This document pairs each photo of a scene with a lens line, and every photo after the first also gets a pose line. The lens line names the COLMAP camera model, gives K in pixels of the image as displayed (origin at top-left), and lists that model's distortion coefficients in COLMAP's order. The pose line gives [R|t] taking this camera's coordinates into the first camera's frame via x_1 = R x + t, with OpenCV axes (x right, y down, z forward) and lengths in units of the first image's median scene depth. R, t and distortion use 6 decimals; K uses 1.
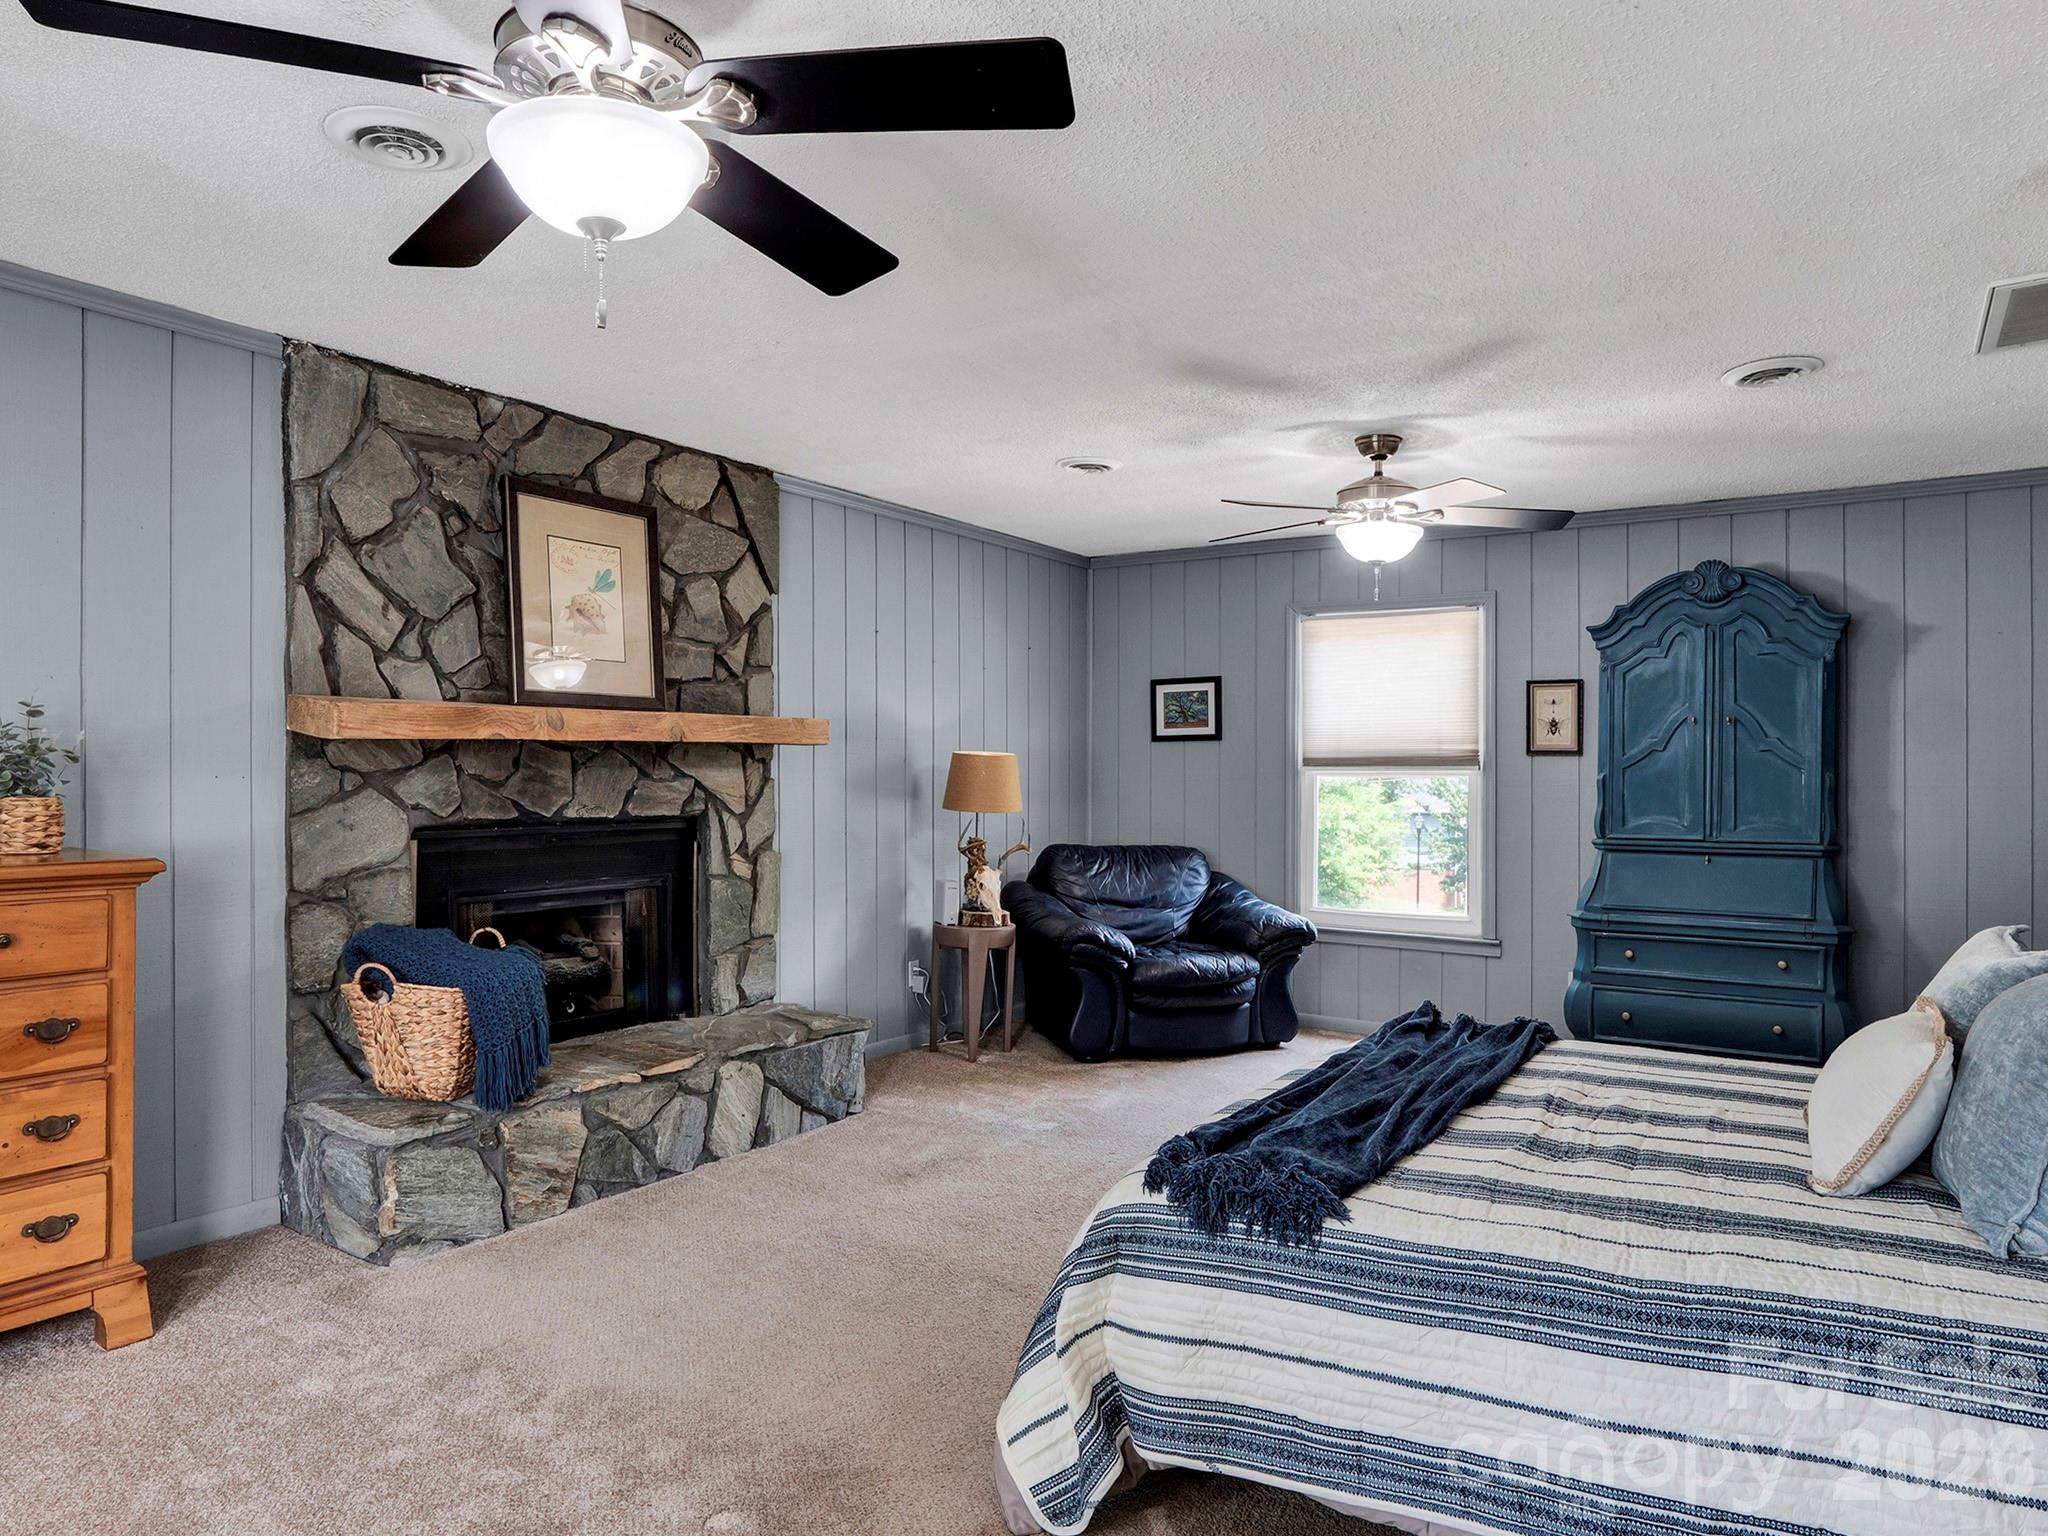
lens RADIAL K [[1314.6, 0, 1008.6], [0, 1314.6, 774.5], [0, 0, 1]] dist [-0.024608, 0.005277]
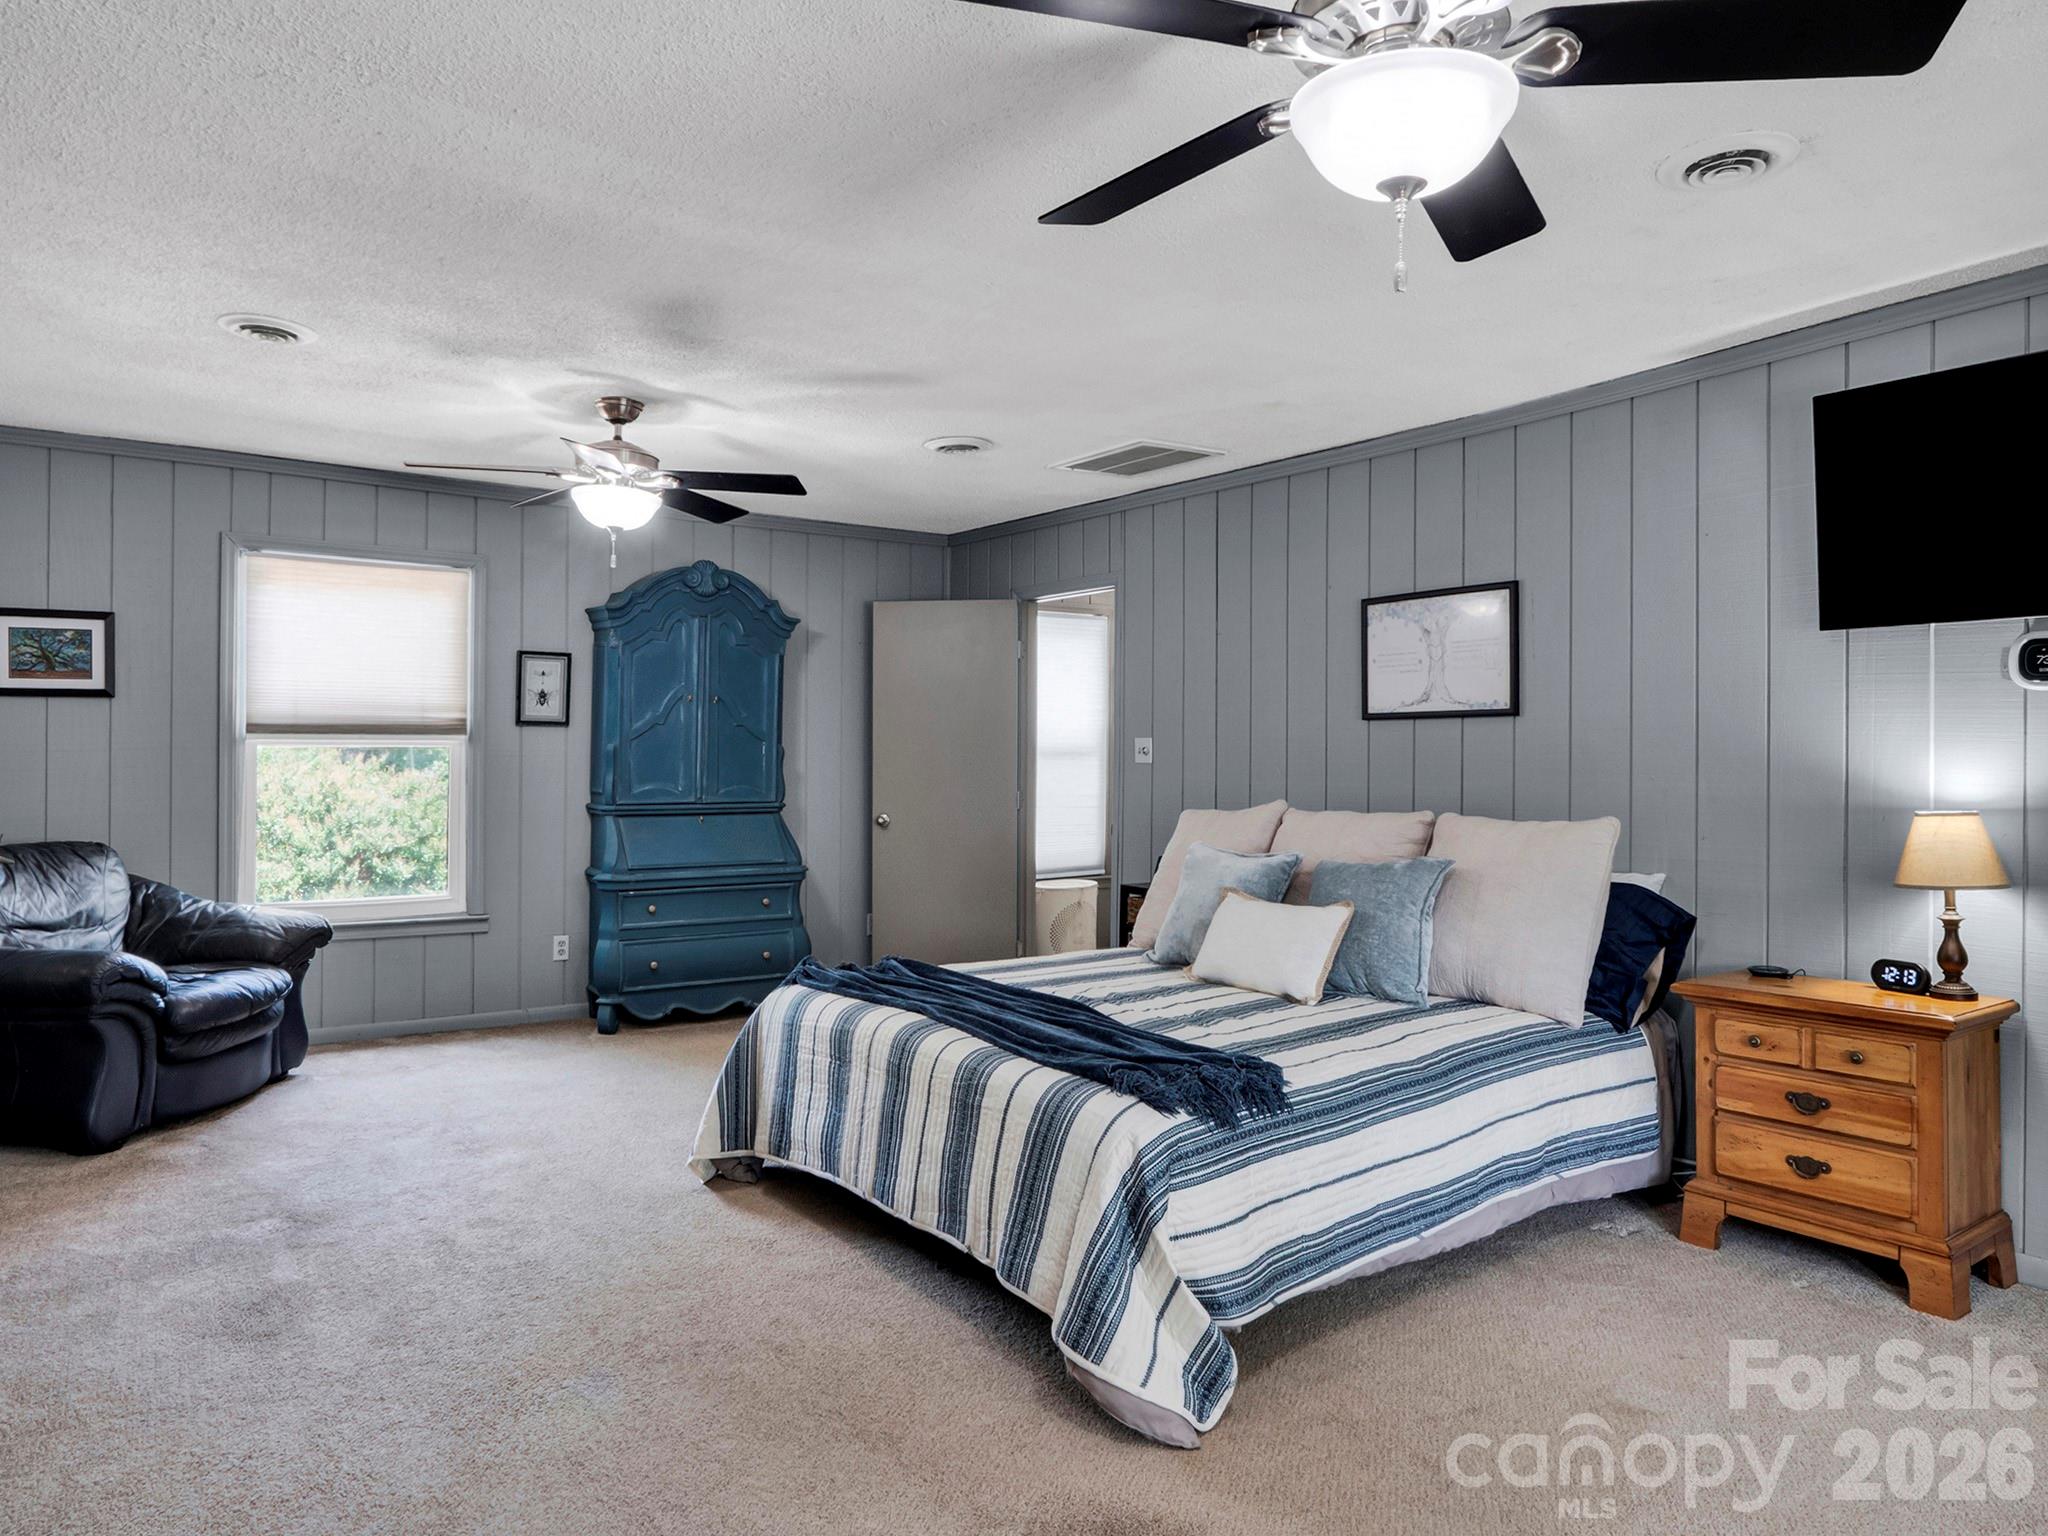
lens RADIAL K [[1332.7, 0, 1016.0], [0, 1332.7, 746.9], [0, 0, 1]] dist [-0.020821, 0.001474]
pose [[0.360155, -0.000702, 0.932892, -0.416201], [-0.005187, 0.999983, 0.002755, -0.003052], [-0.932878, -0.005831, 0.360145, 0.286097]]
